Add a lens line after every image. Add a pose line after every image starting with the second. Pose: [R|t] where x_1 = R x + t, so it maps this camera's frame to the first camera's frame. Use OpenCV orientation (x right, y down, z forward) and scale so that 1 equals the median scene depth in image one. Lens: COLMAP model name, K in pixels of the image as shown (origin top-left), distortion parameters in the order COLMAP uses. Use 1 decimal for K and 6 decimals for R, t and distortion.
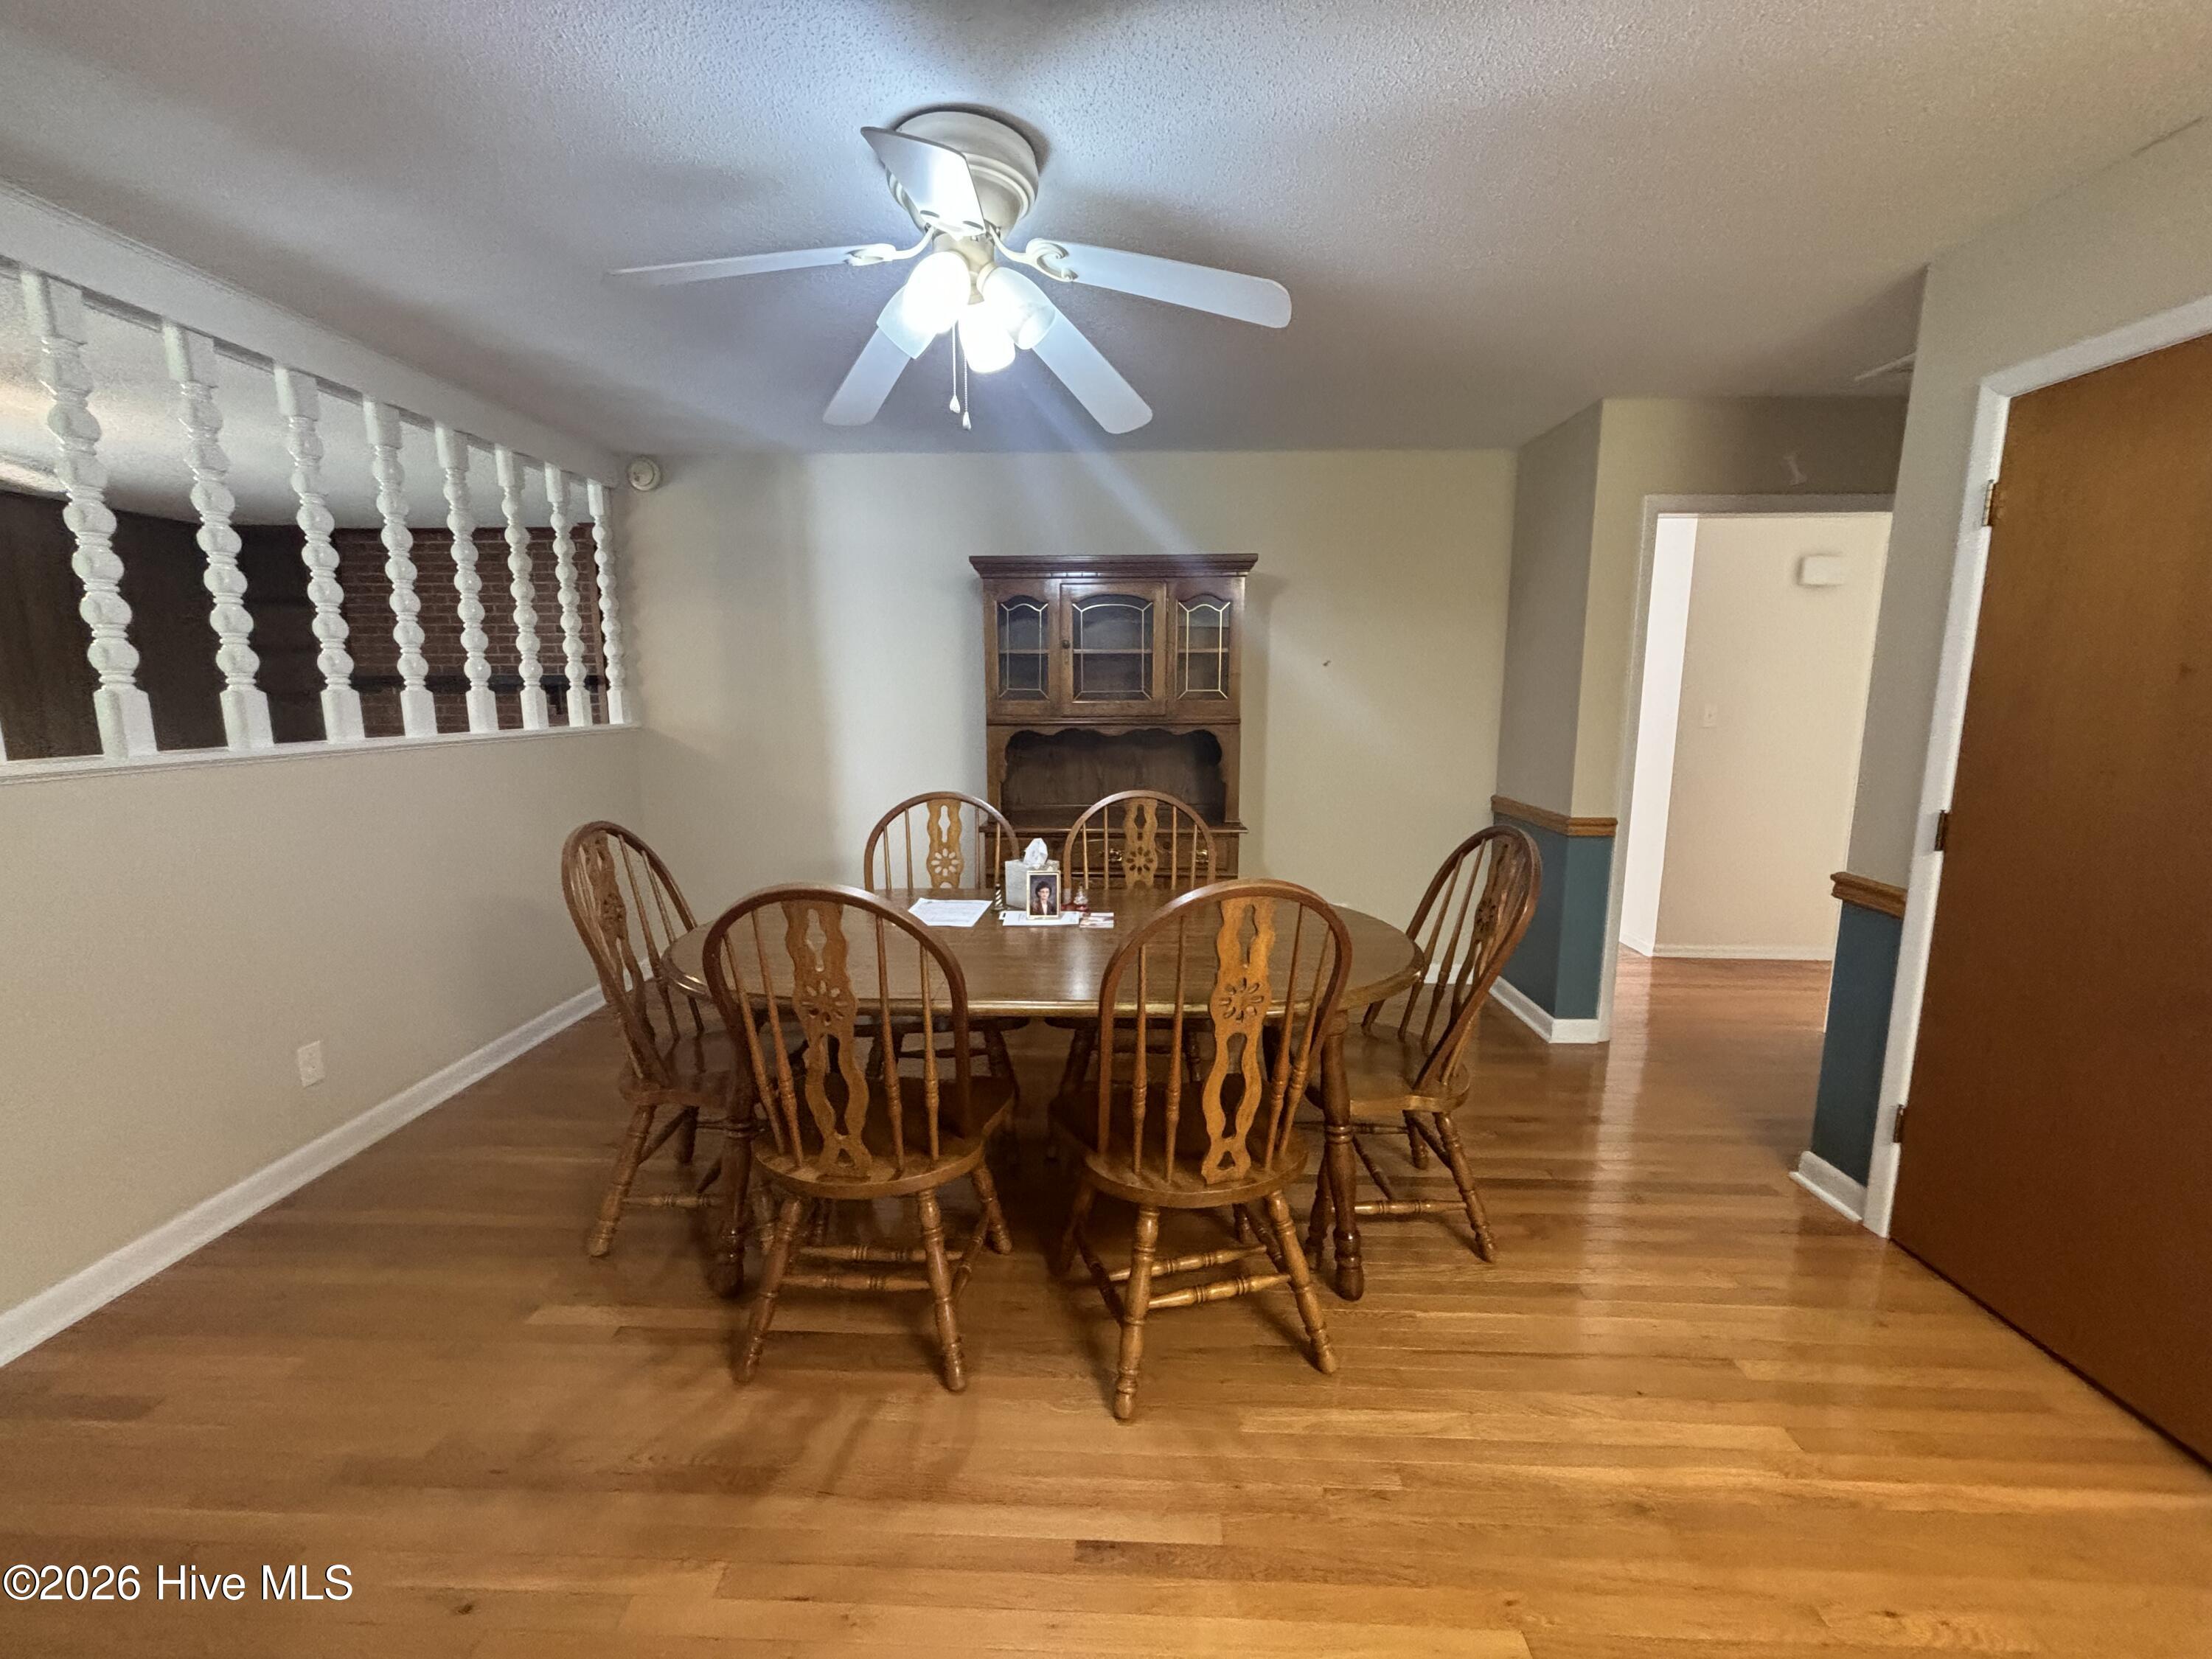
lens RADIAL K [[896.5, 0, 1096.7], [0, 896.5, 825.2], [0, 0, 1]] dist [-0.002612, 0.000011]
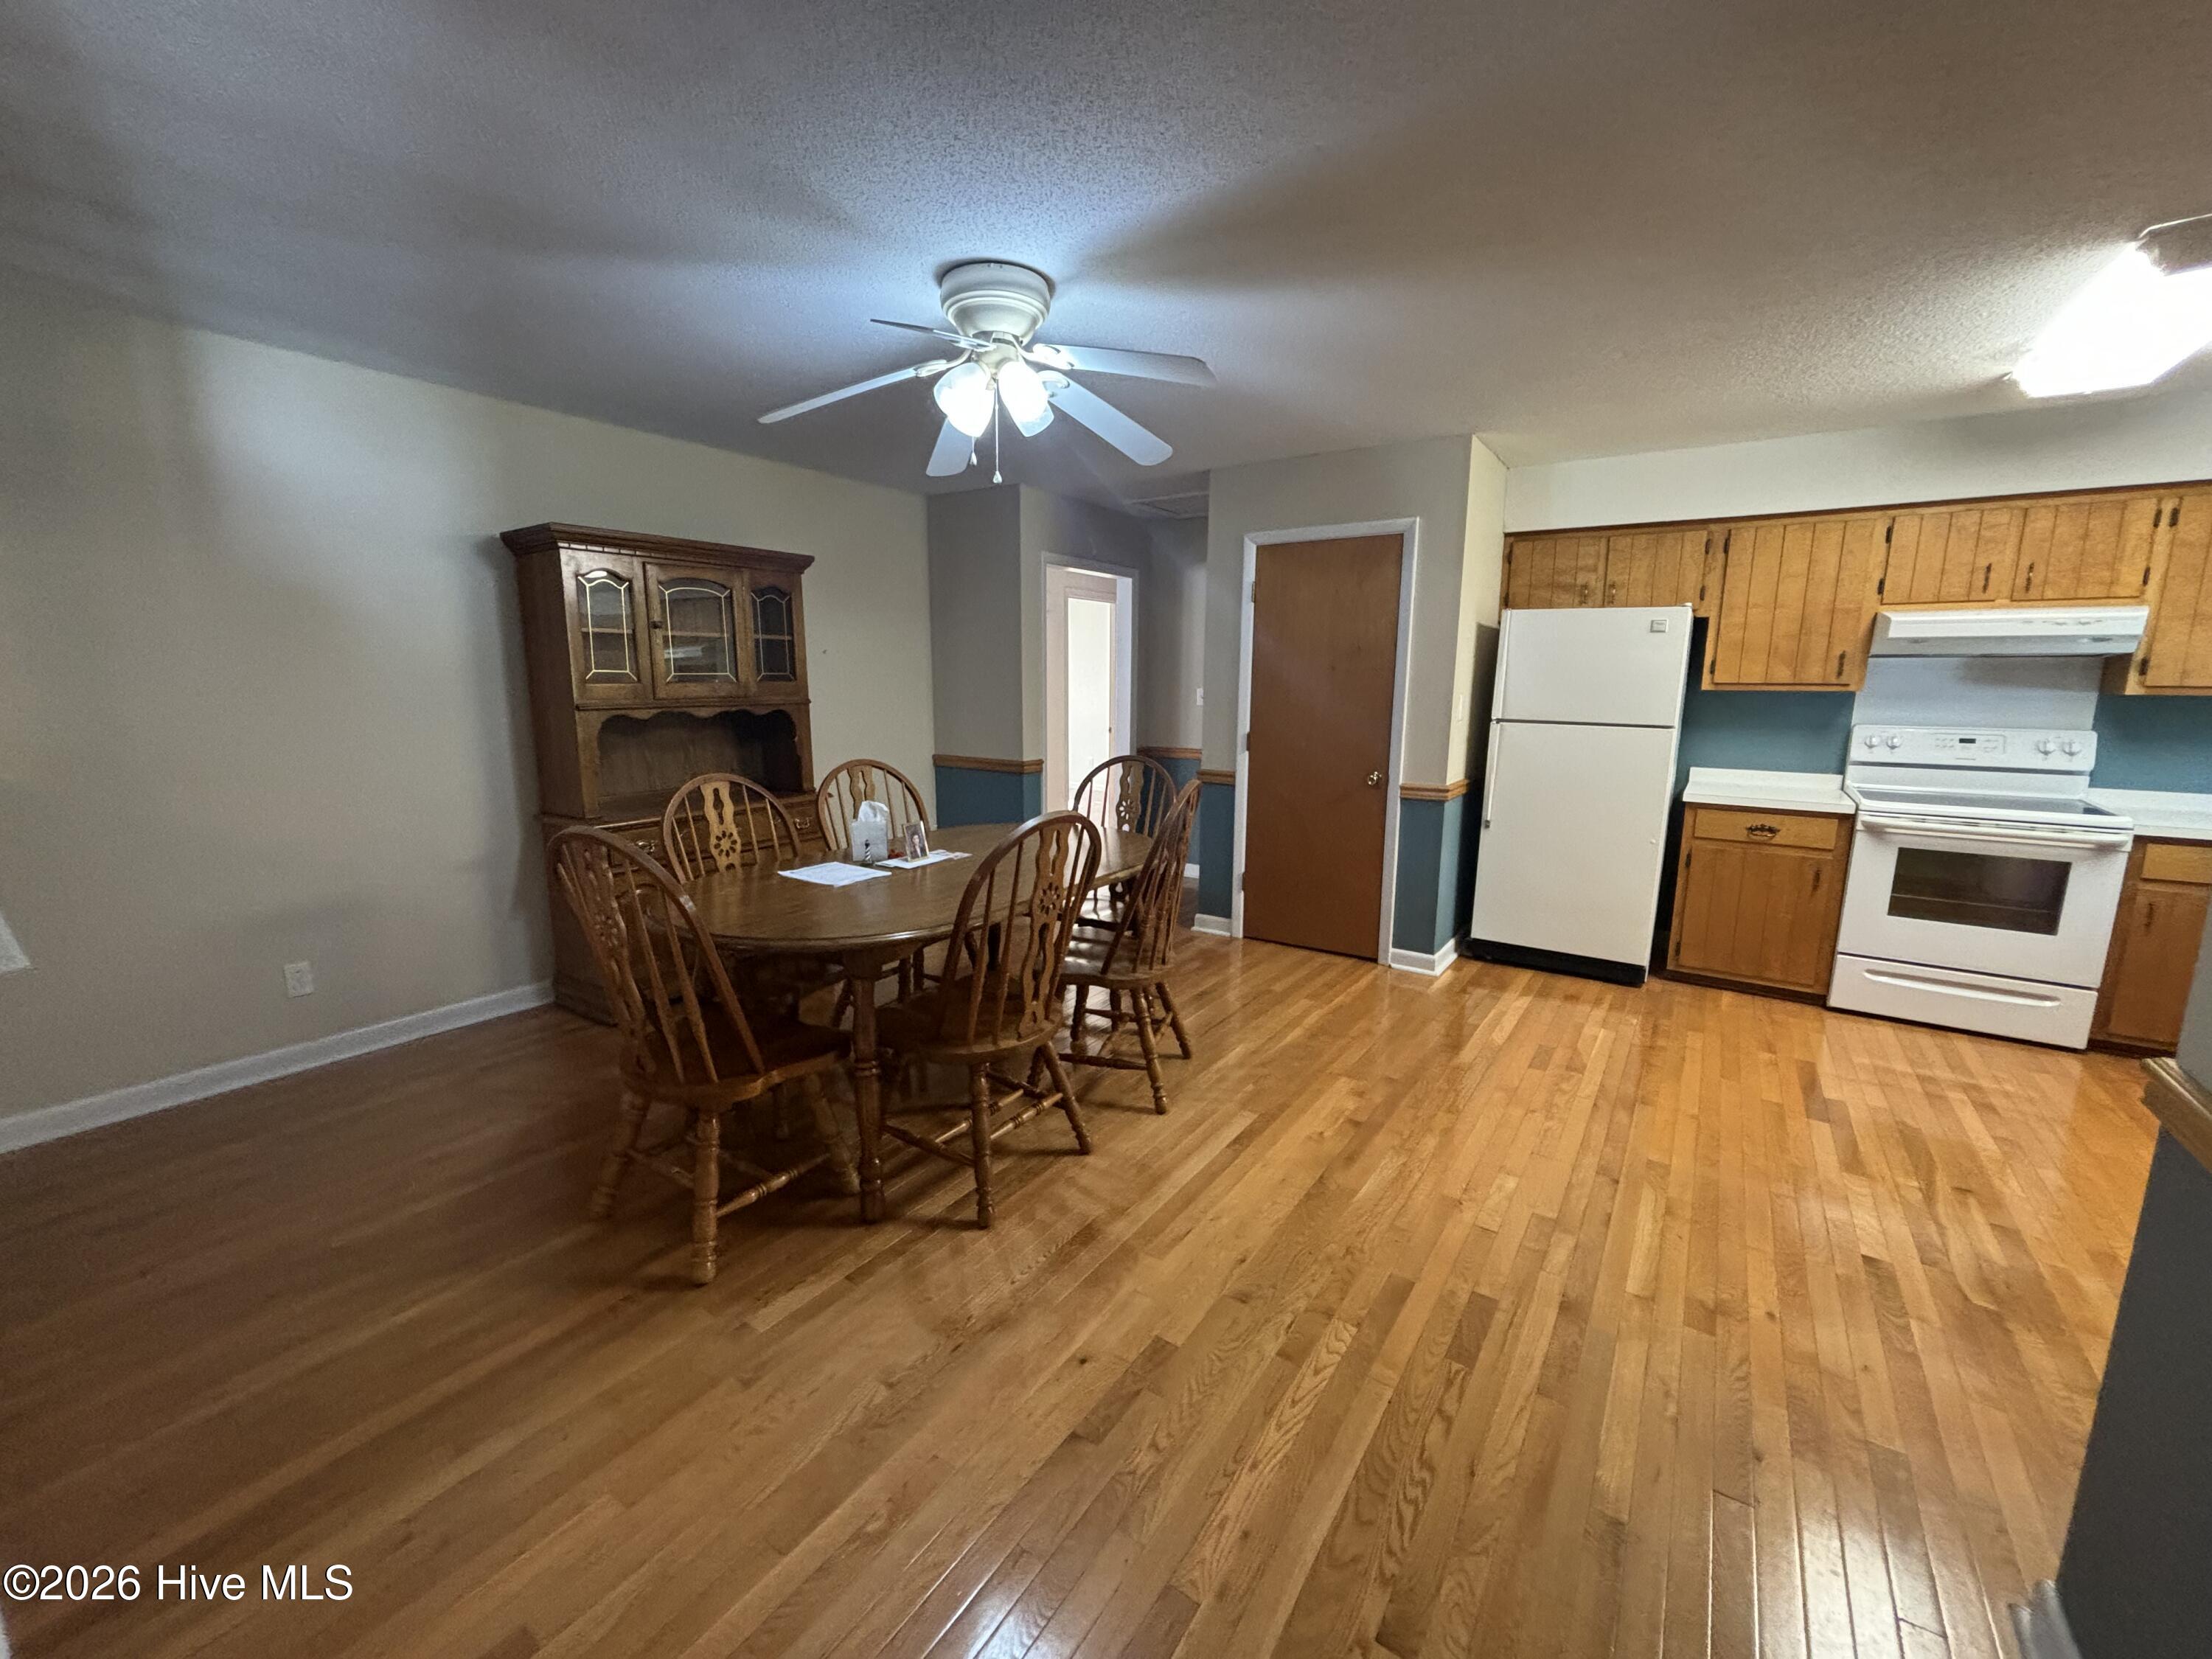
lens RADIAL K [[900.4, 0, 1100.0], [0, 900.4, 832.9], [0, 0, 1]] dist [0.001860, -0.000313]
pose [[0.528764, -0.142408, 0.836737, -0.800979], [0.125288, 0.988121, 0.088999, -0.008586], [-0.839471, 0.057774, 0.540325, 0.098081]]
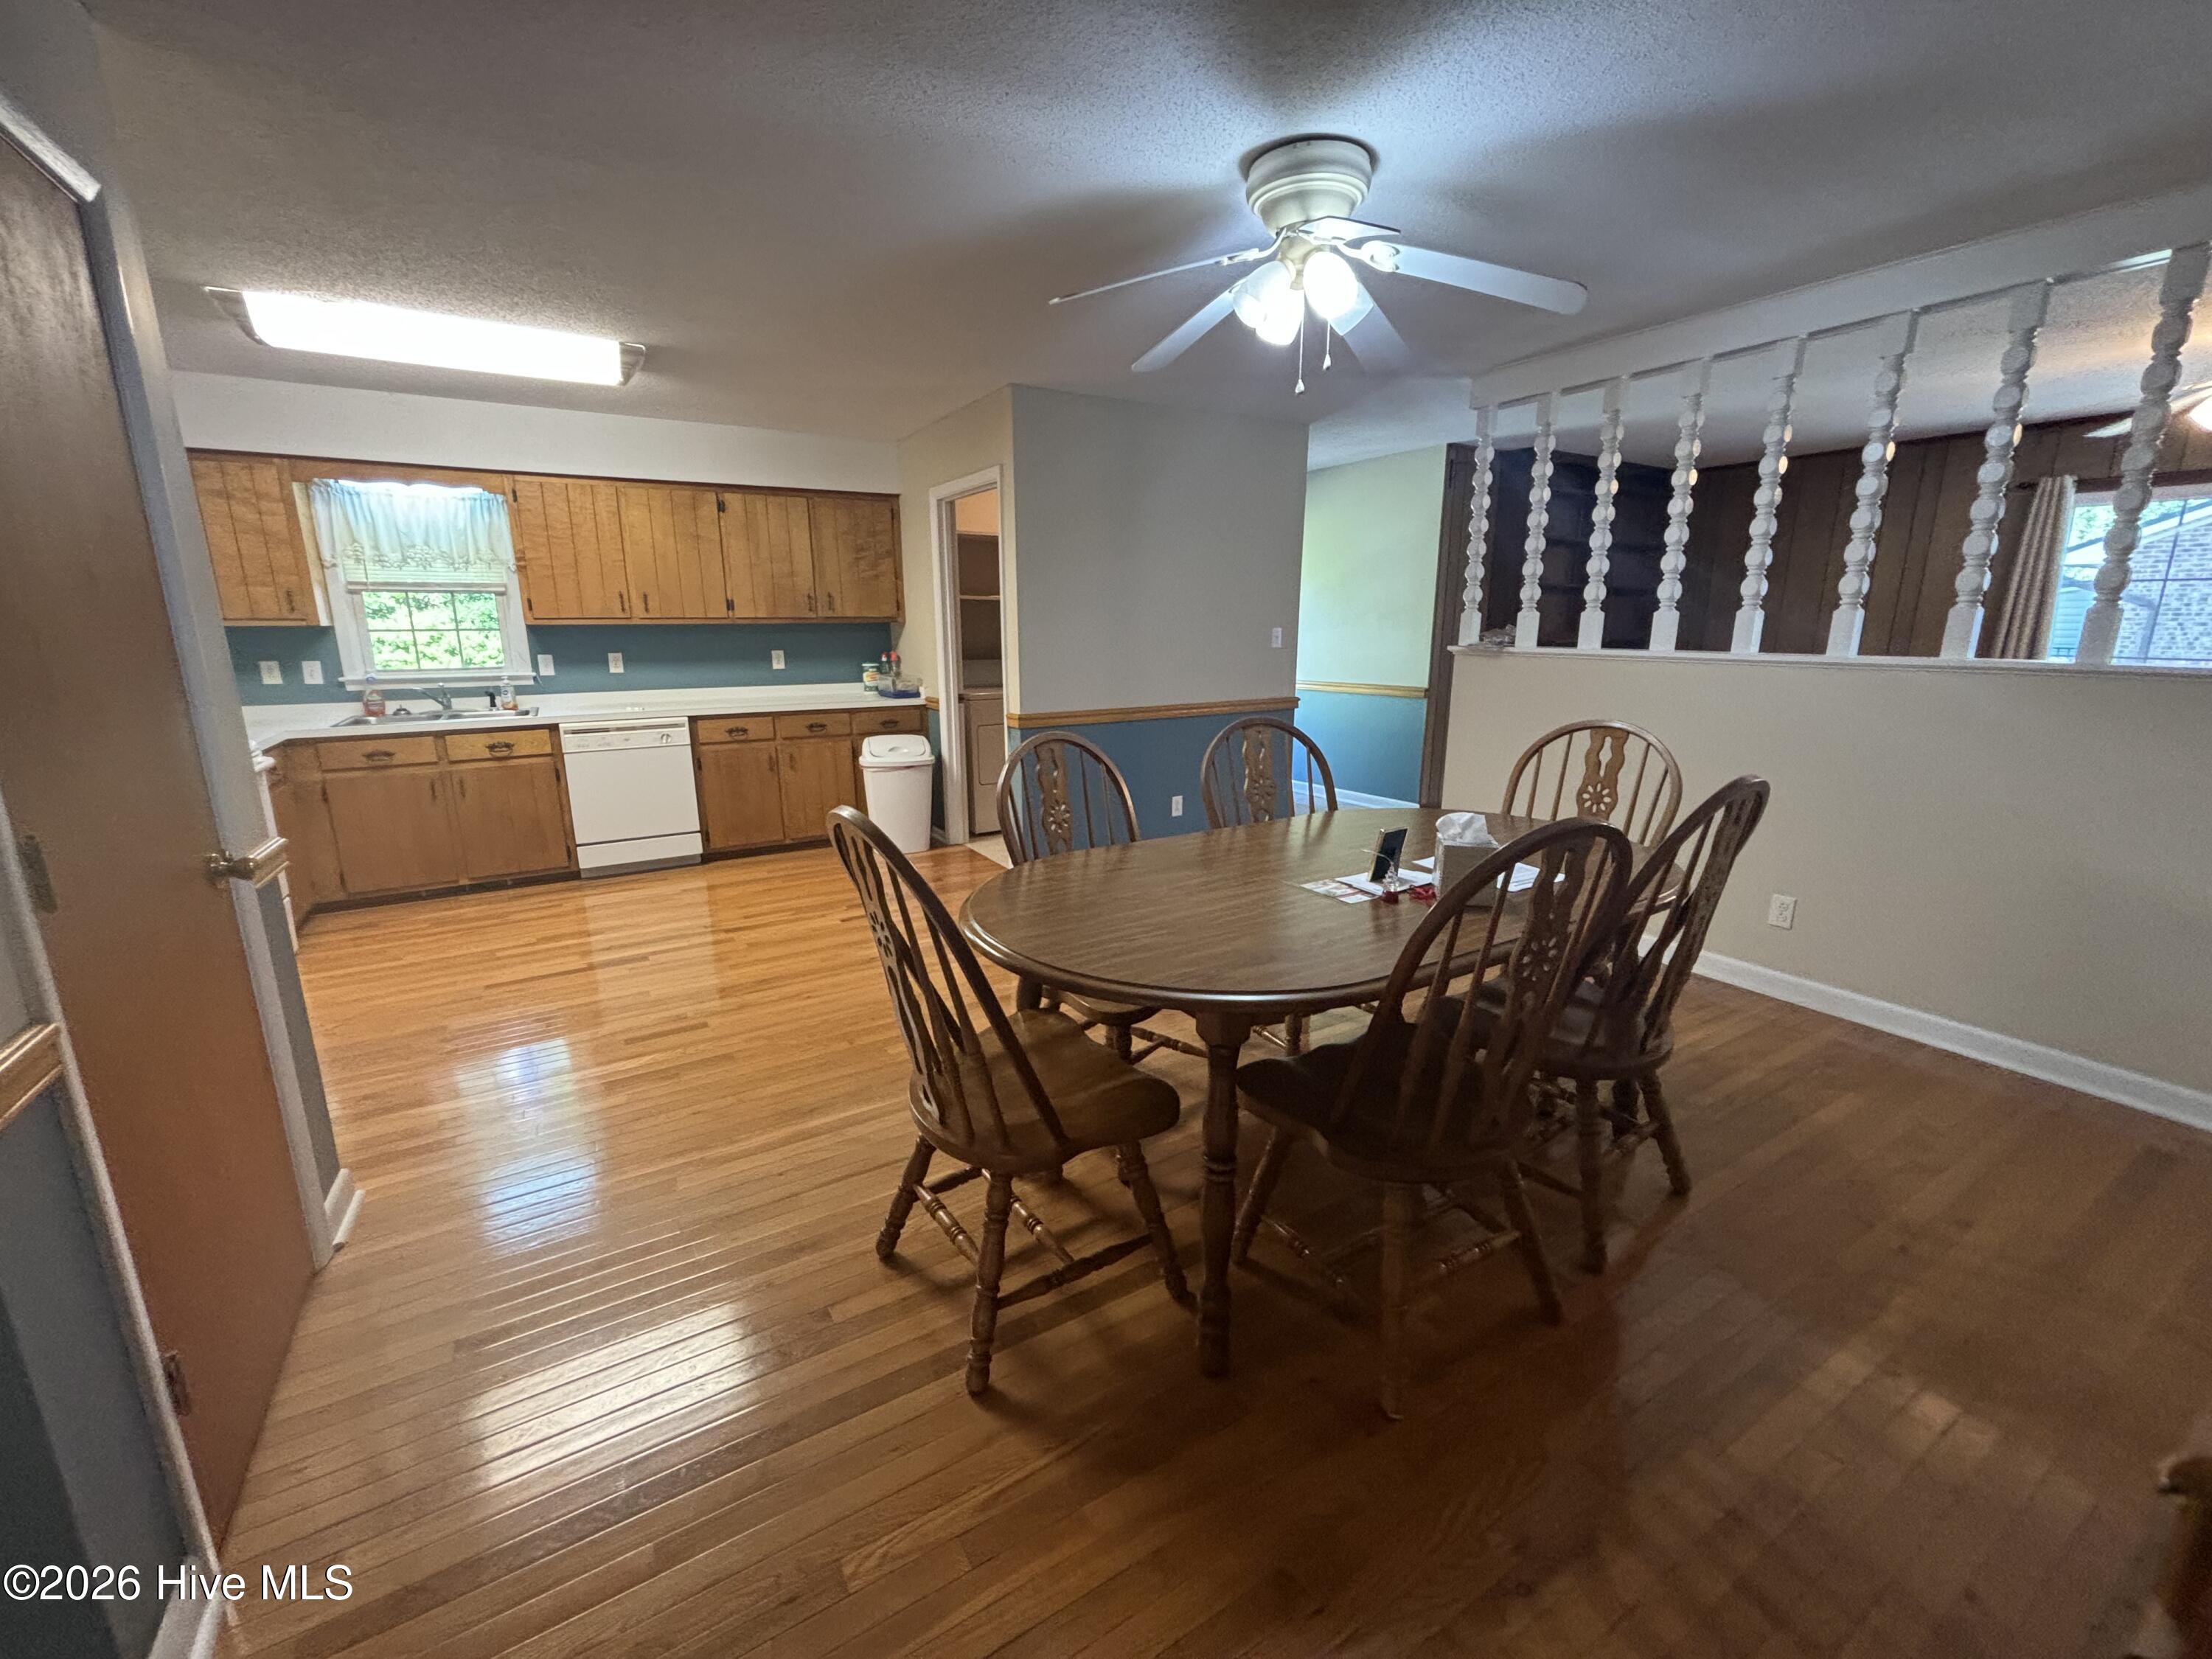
lens RADIAL K [[900.4, 0, 1100.0], [0, 900.4, 832.9], [0, 0, 1]] dist [0.001860, -0.000313]
pose [[-0.839188, 0.131834, -0.527620, 0.513138], [-0.079100, 0.930268, 0.358251, -0.186376], [0.538058, 0.342375, -0.770242, 1.263686]]
